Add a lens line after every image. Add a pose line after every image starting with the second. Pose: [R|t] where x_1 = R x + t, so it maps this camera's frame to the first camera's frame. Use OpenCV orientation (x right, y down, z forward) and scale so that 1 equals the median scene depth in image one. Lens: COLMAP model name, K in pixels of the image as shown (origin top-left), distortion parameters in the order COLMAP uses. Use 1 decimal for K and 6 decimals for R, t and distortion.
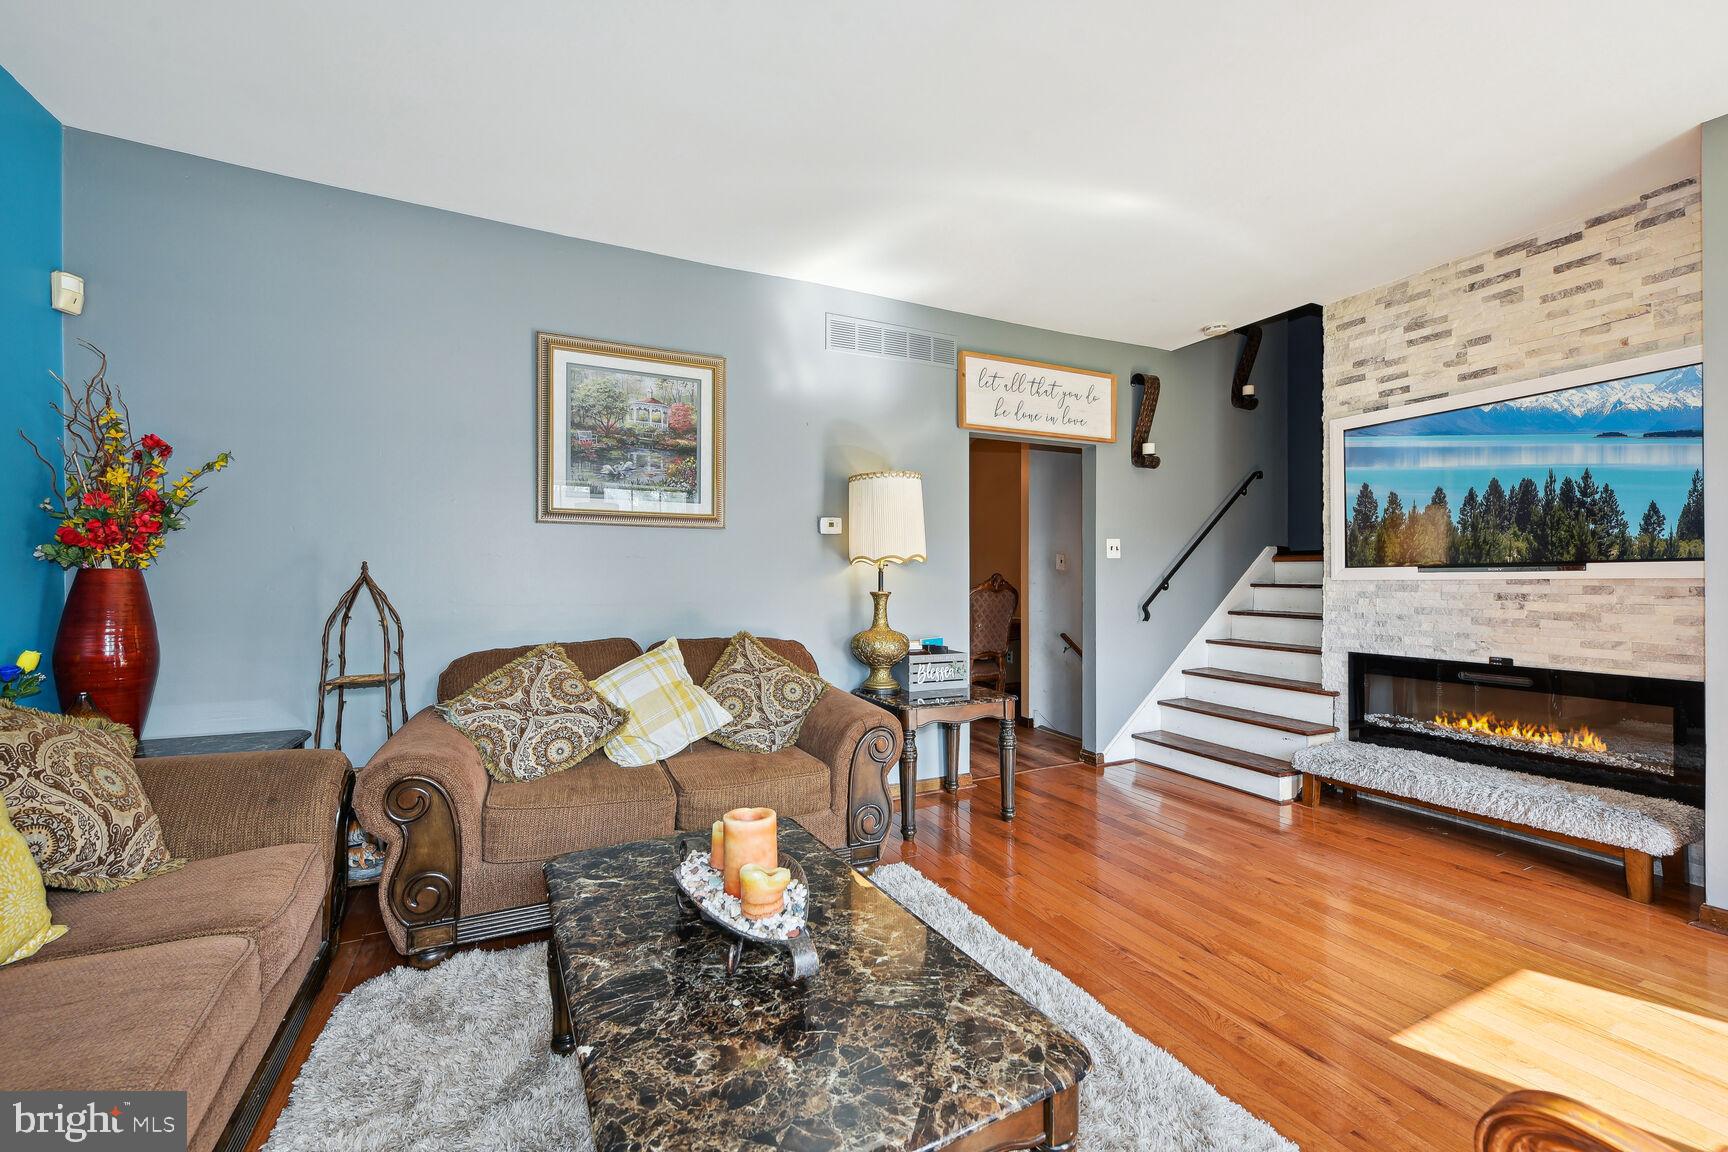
lens RADIAL K [[706.7, 0, 855.6], [0, 706.7, 578.9], [0, 0, 1]] dist [0.007045, -0.000256]
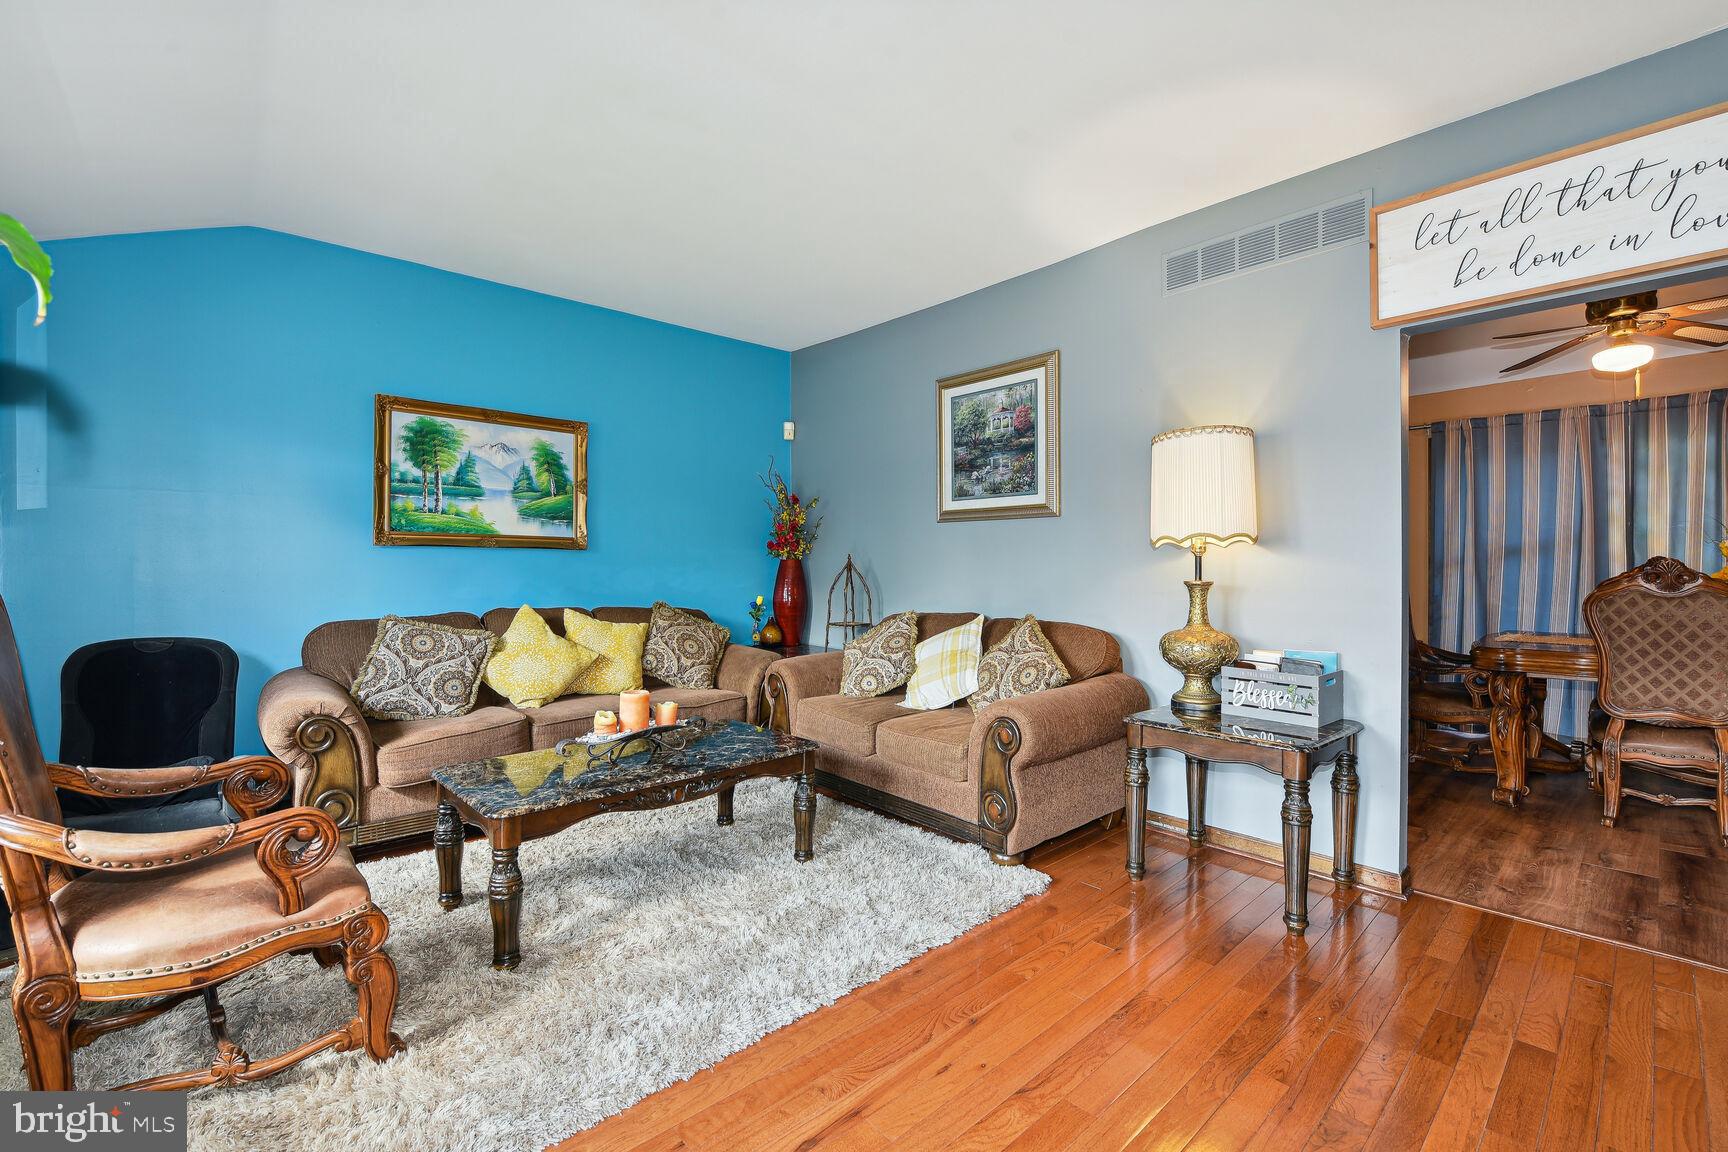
lens RADIAL K [[734.2, 0, 863.1], [0, 734.2, 571.8], [0, 0, 1]] dist [-0.017504, -0.000344]
pose [[0.271398, 0.008605, -0.962429, 0.797365], [-0.002845, 0.999963, 0.008138, 0.002352], [0.962463, 0.000530, 0.271413, 0.456357]]
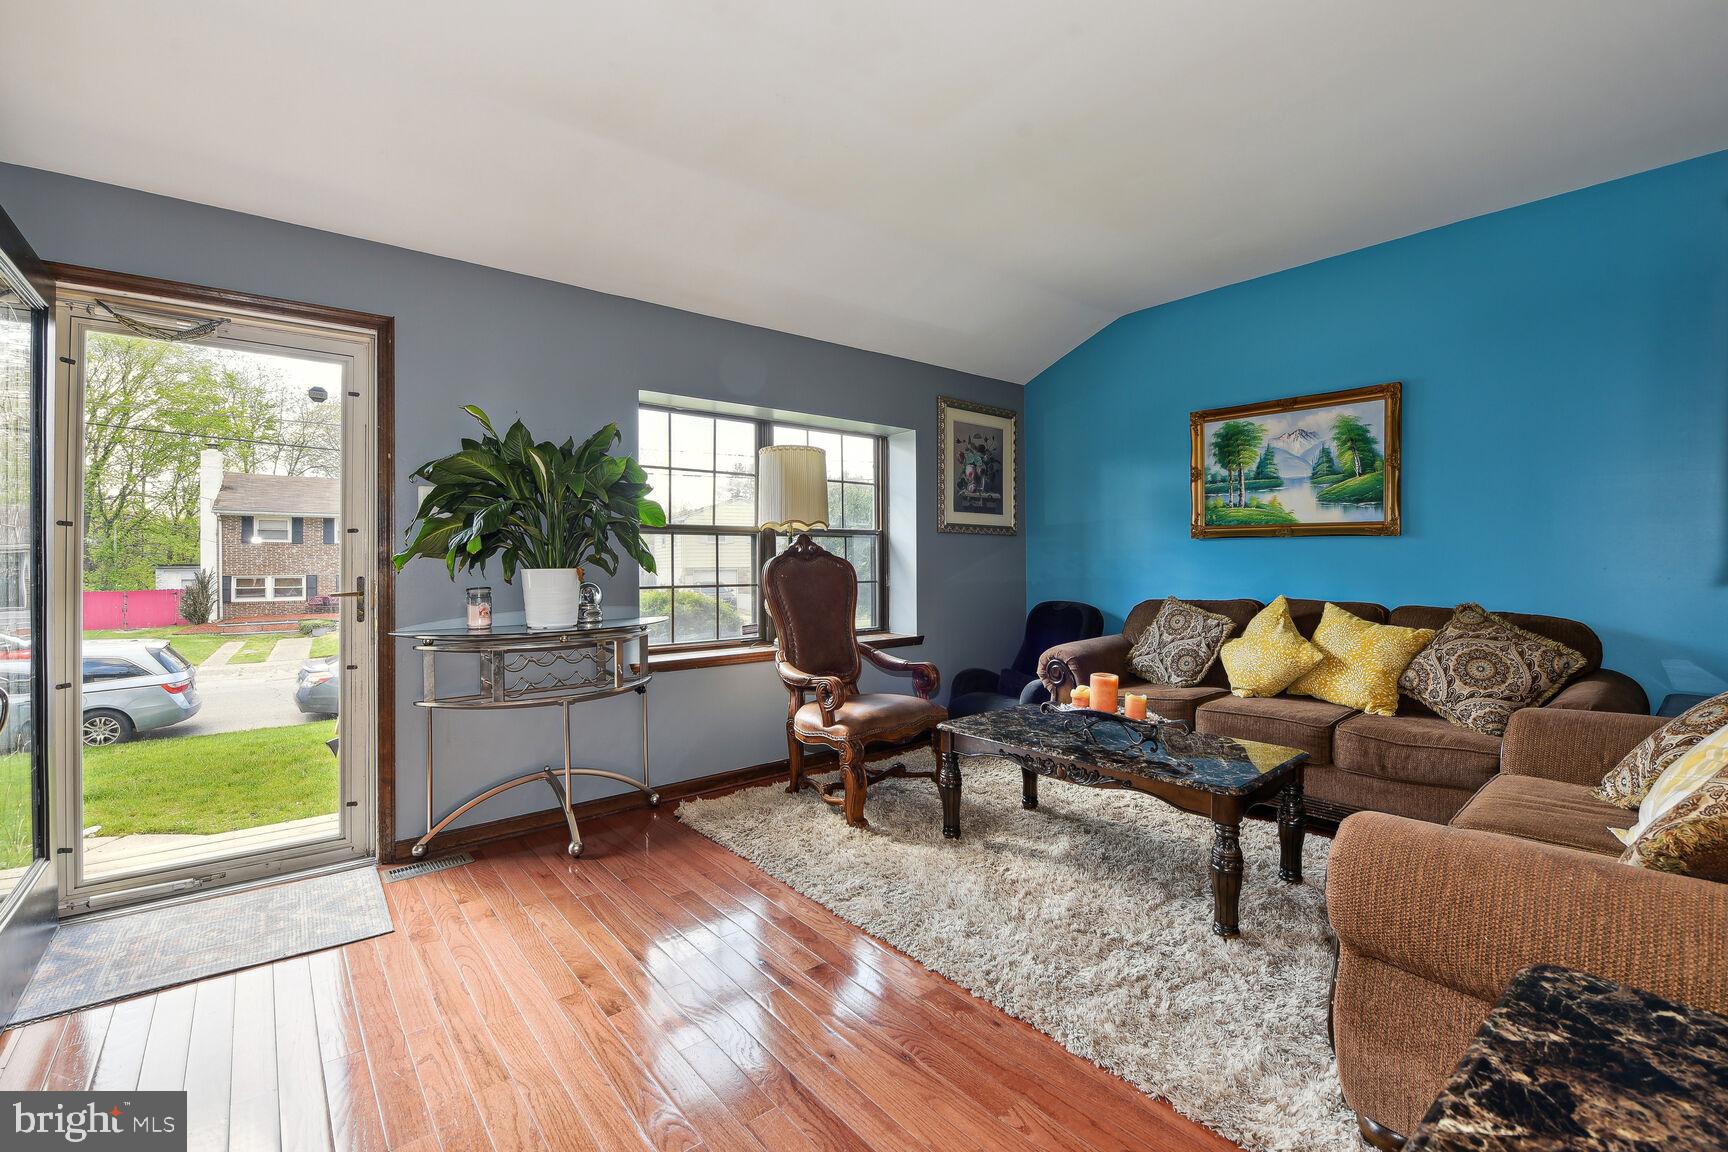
lens RADIAL K [[734.2, 0, 874.1], [0, 734.2, 565.5], [0, 0, 1]] dist [-0.017504, -0.000344]
pose [[-0.969997, -0.000328, -0.243116, 0.412757], [-0.001951, 0.999977, 0.006437, 0.013880], [0.243108, 0.006718, -0.969976, 1.189952]]
